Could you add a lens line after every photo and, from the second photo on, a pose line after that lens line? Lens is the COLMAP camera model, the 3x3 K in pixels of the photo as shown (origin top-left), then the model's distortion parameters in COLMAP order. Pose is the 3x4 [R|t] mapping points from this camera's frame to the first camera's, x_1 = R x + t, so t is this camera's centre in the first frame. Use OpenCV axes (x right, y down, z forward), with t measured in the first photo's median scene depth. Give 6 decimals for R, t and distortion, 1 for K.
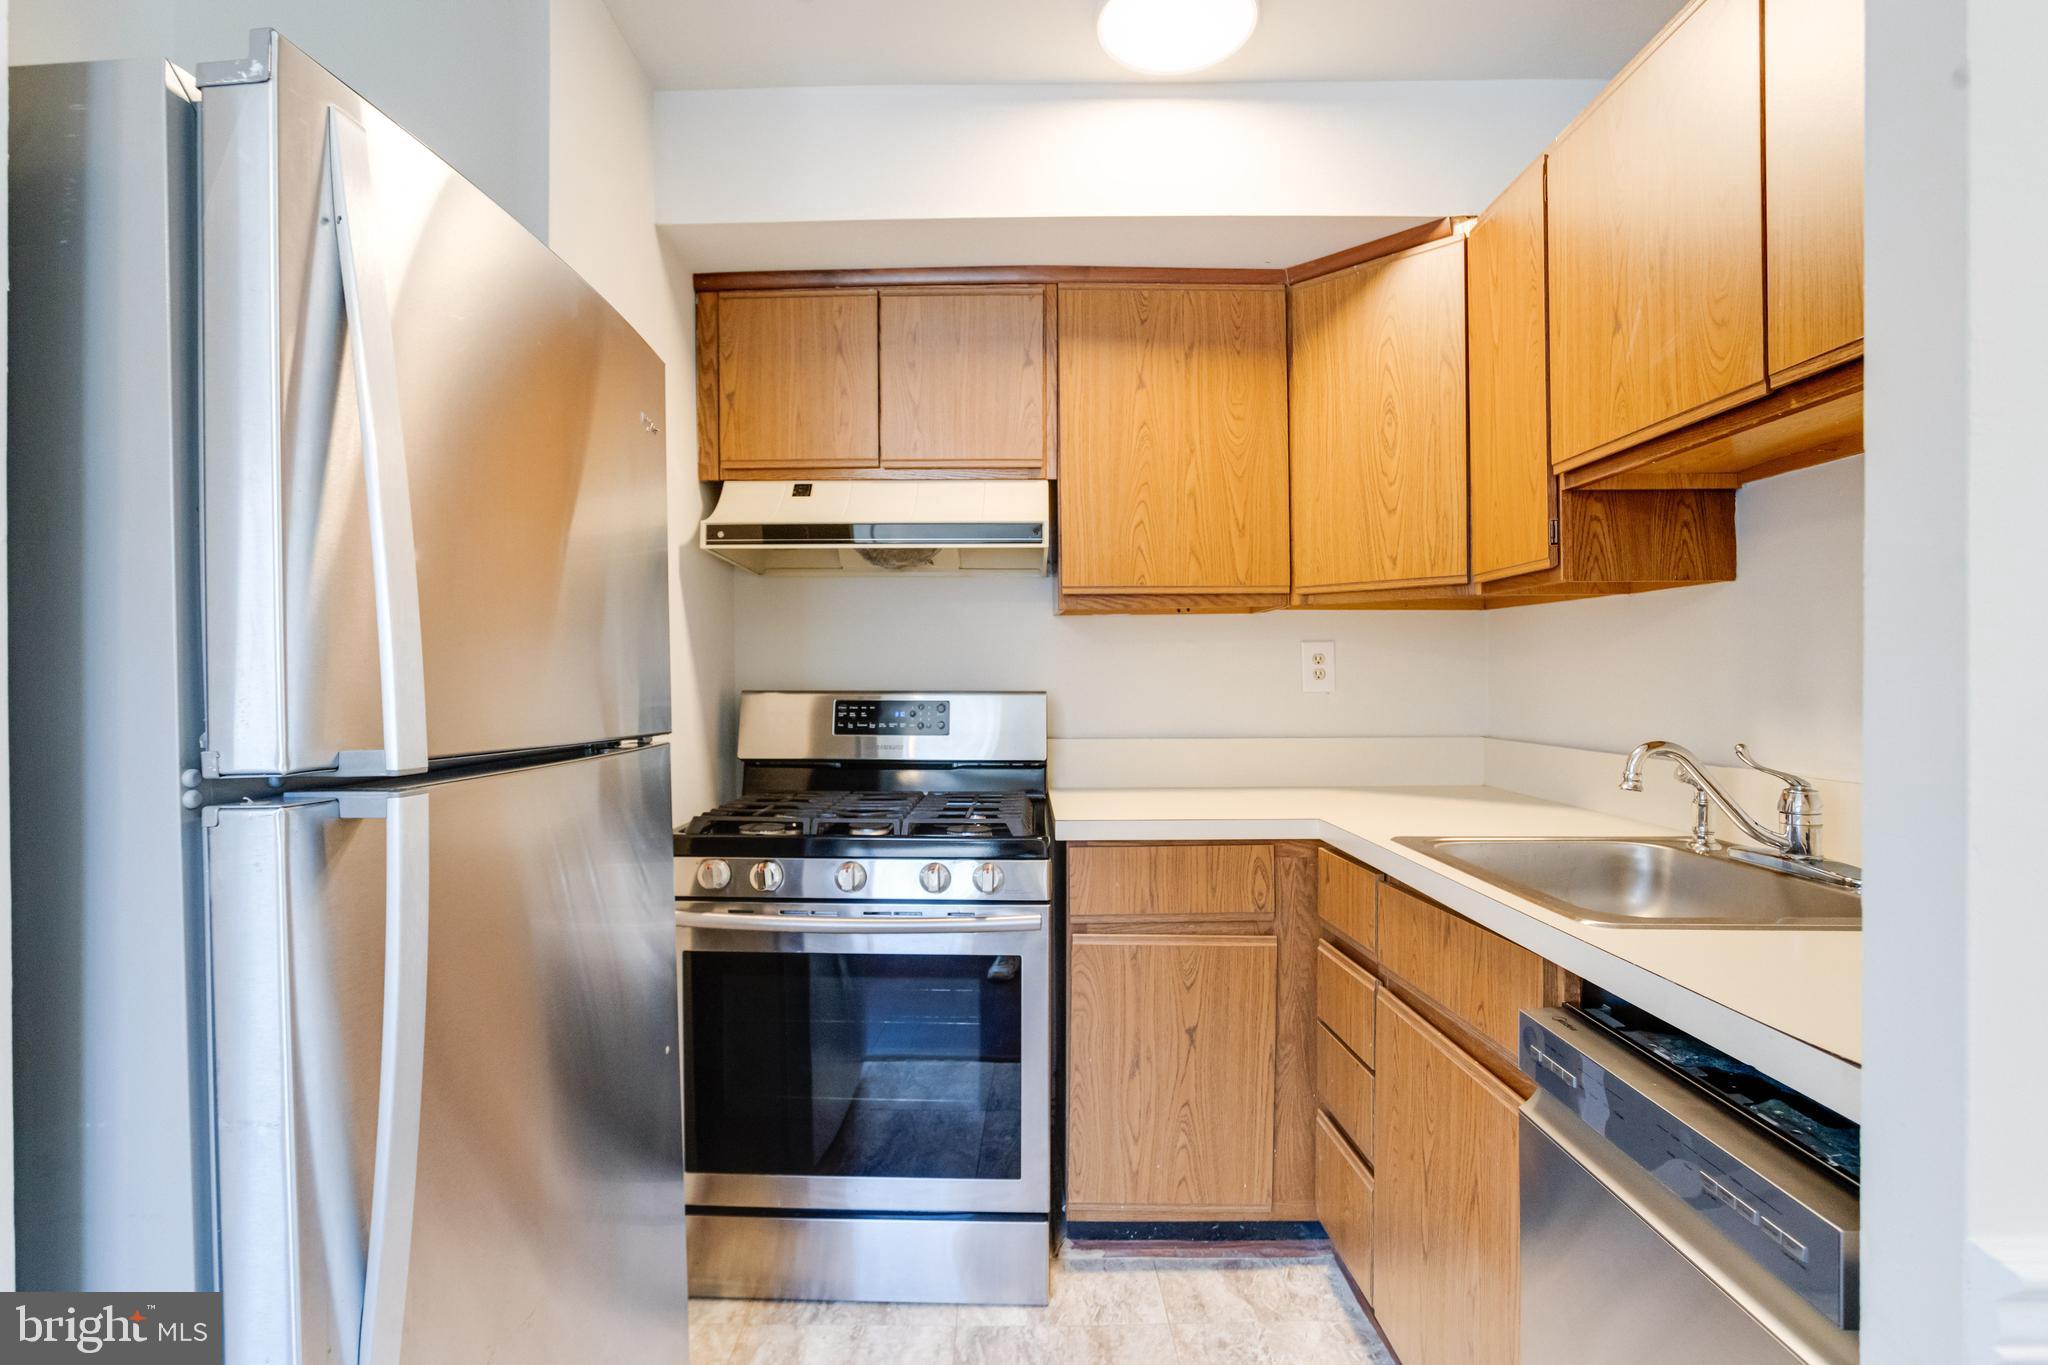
lens RADIAL K [[997.4, 0, 1009.6], [0, 997.4, 701.5], [0, 0, 1]] dist [-0.045446, 0.027476]
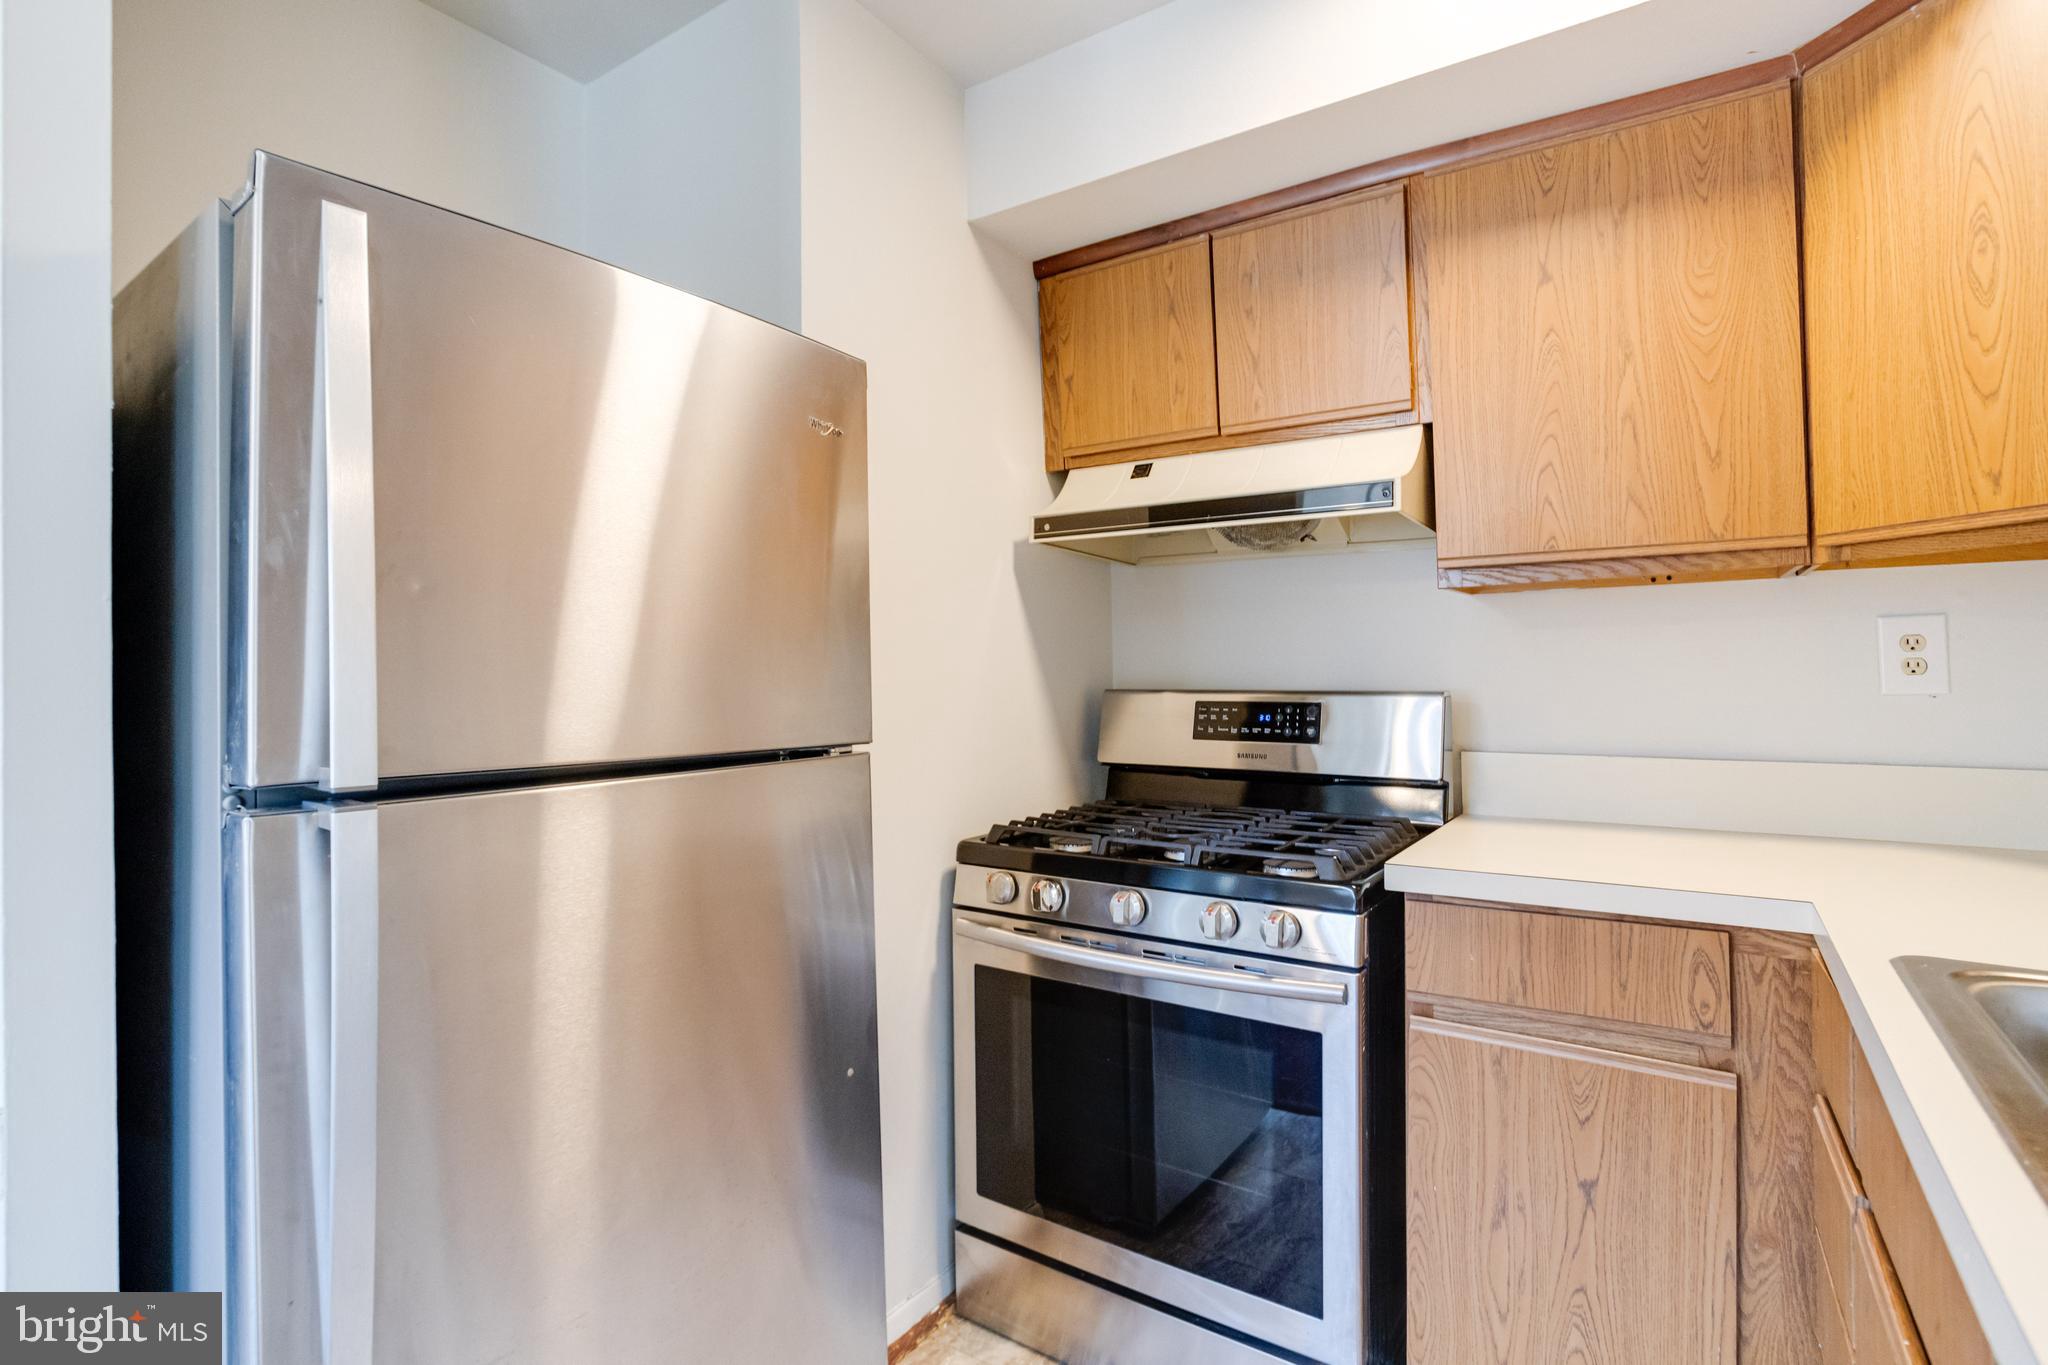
lens RADIAL K [[1019.3, 0, 1021.9], [0, 1019.3, 667.0], [0, 0, 1]] dist [-0.044204, 0.028777]
pose [[0.833579, -0.007359, -0.552351, 0.226193], [-0.002962, 0.999837, -0.017791, -0.016850], [0.552392, 0.016466, 0.833422, 0.174157]]
